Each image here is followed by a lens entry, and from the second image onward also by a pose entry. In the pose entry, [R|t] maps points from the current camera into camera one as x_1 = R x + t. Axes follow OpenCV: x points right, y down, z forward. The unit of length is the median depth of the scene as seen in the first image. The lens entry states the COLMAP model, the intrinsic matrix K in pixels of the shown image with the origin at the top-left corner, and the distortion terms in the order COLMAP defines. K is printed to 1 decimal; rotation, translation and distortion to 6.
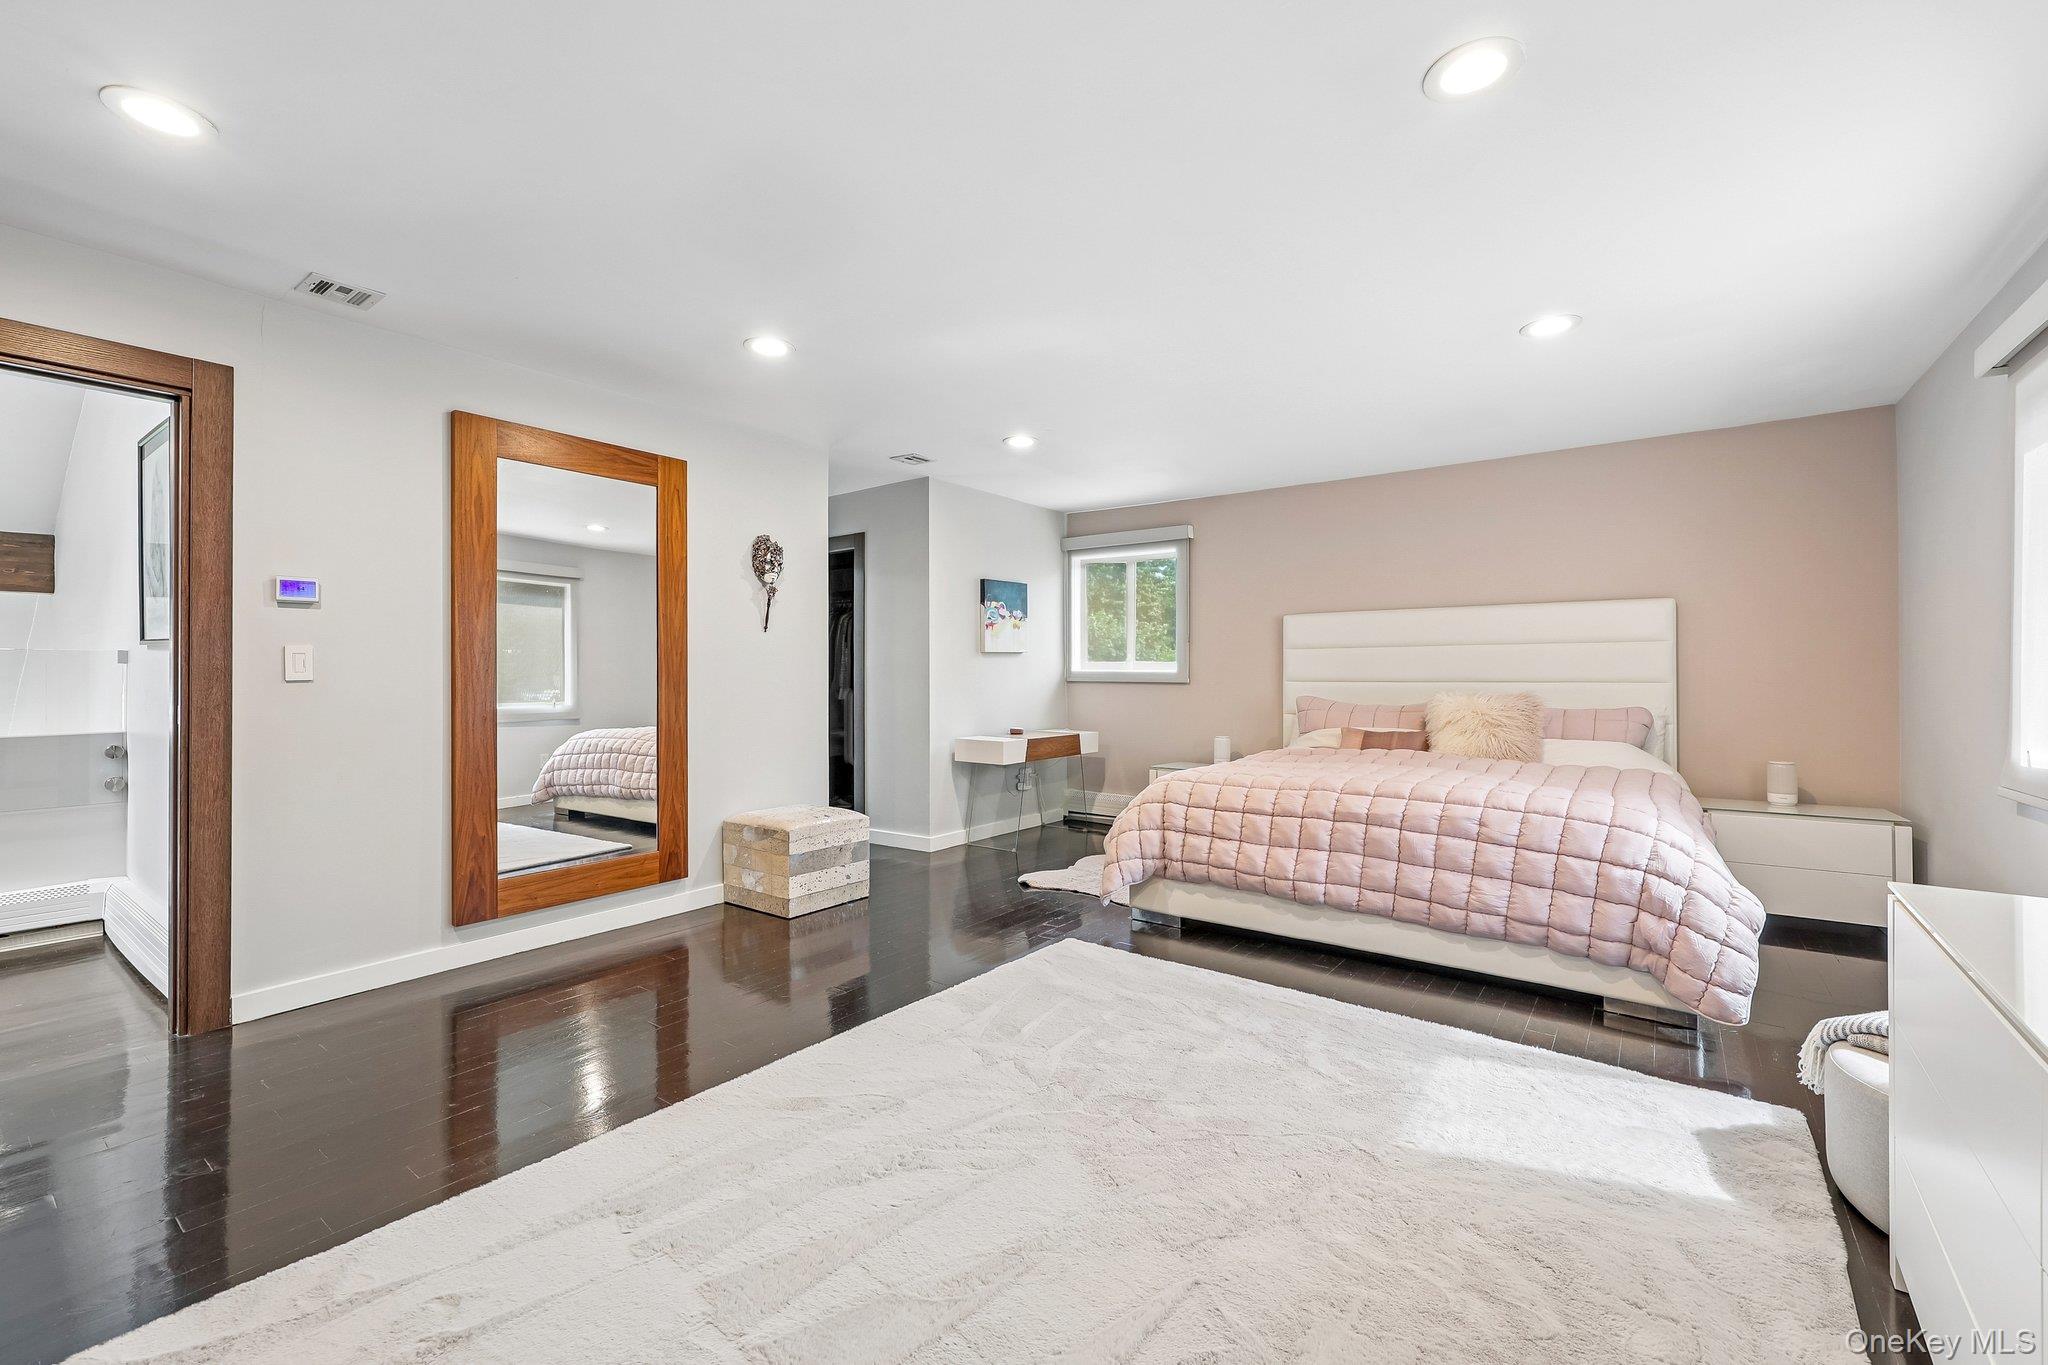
lens RADIAL K [[829.8, 0, 1022.5], [0, 829.8, 658.6], [0, 0, 1]] dist [-0.019065, 0.000163]
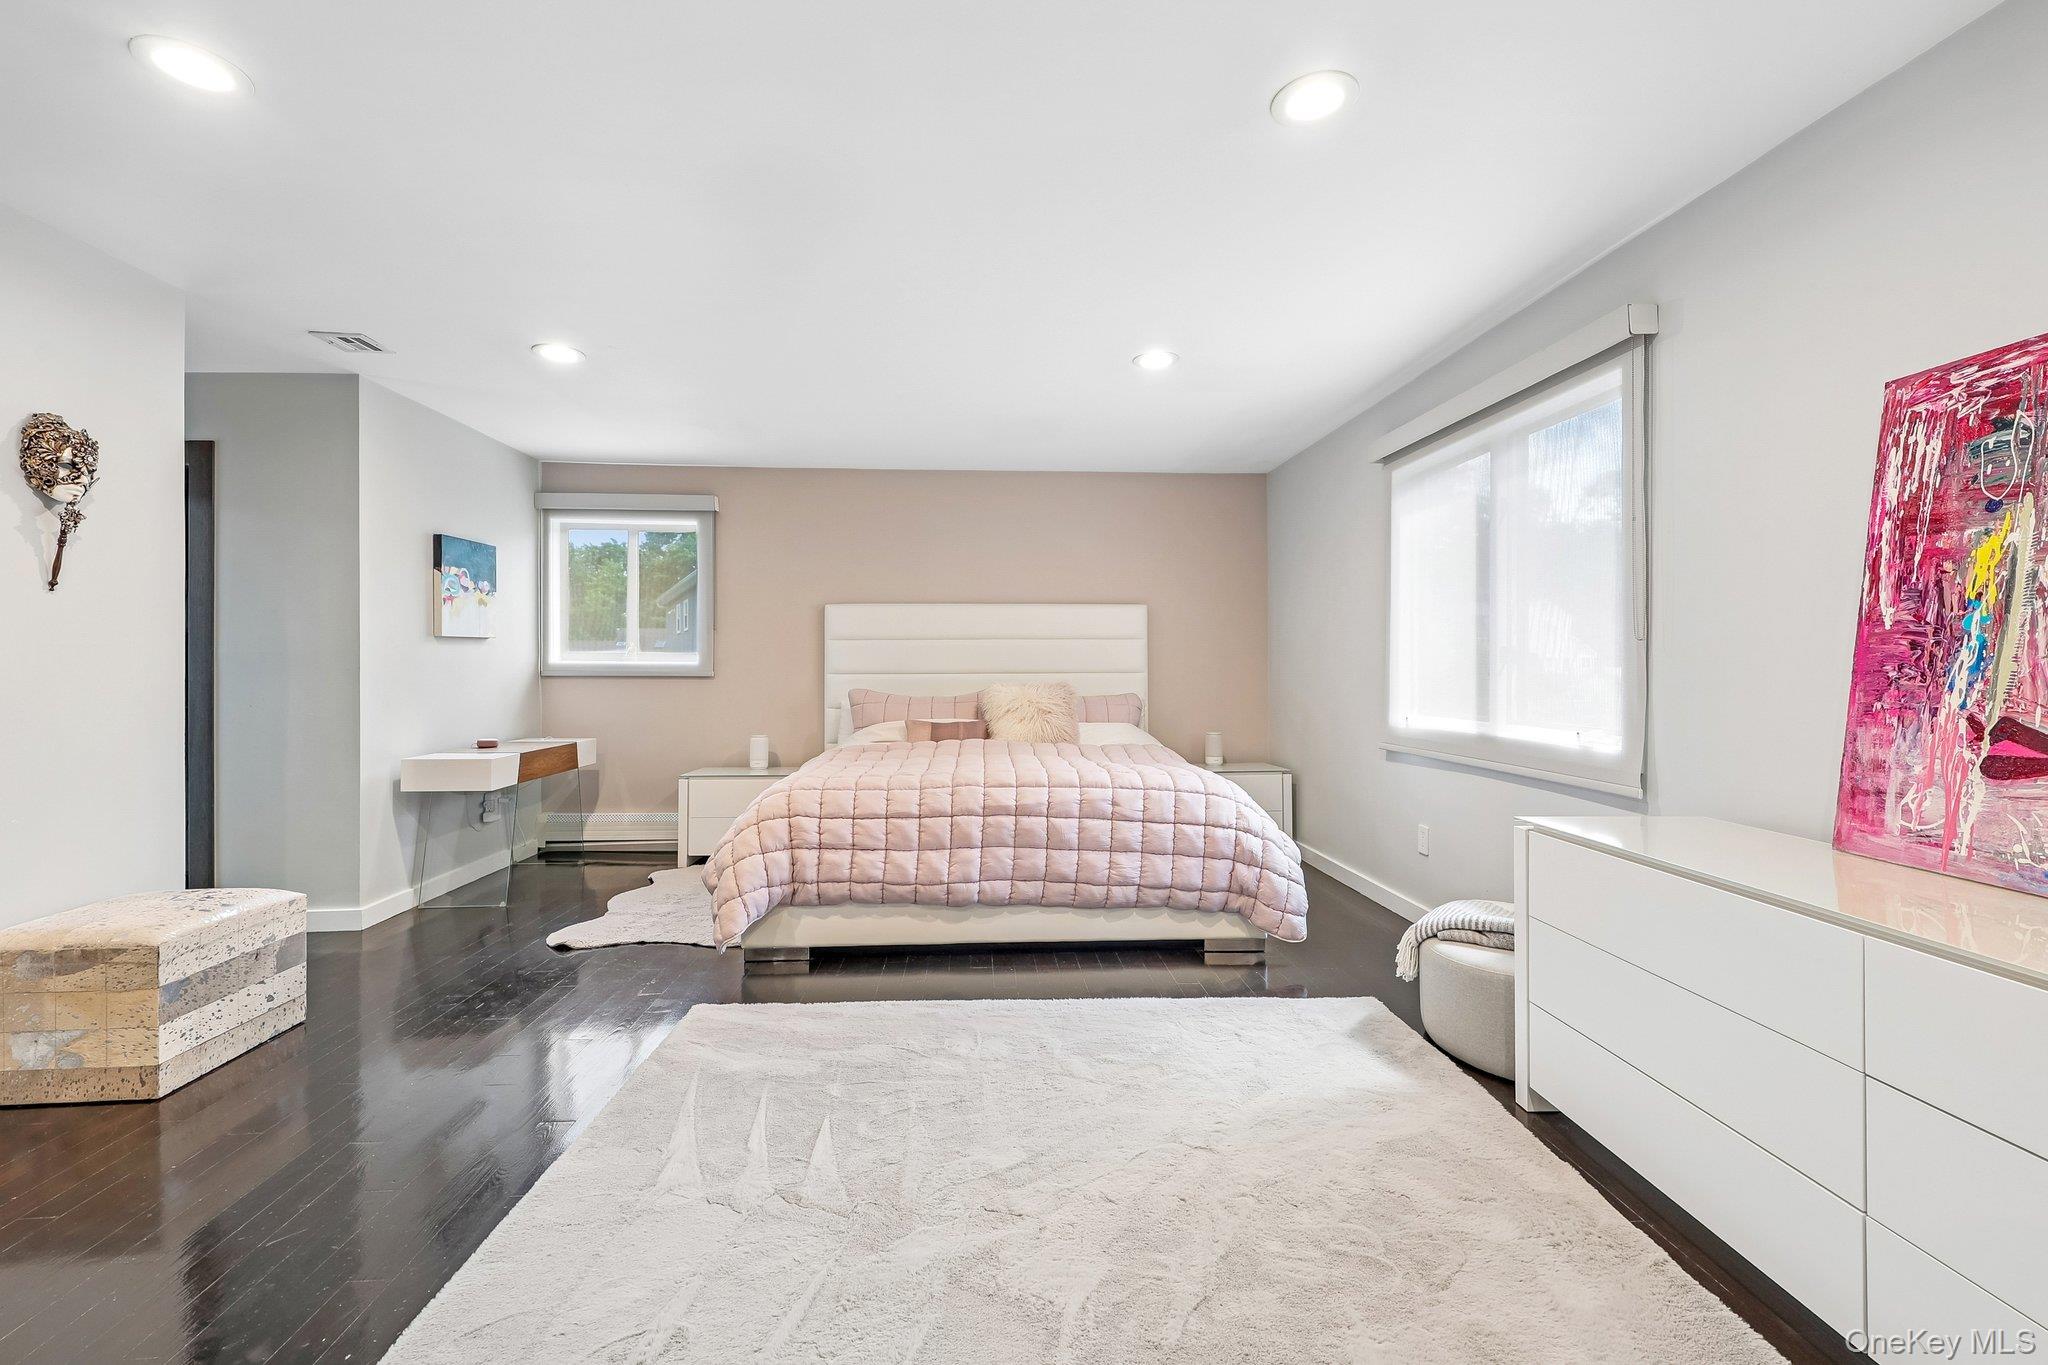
lens RADIAL K [[844.1, 0, 1017.6], [0, 844.1, 656.4], [0, 0, 1]] dist [-0.001062, -0.000010]
pose [[0.765104, 0.006102, 0.643878, -0.212655], [-0.010525, 0.999940, 0.003031, 0.003521], [-0.643821, -0.009096, 0.765122, 0.188654]]
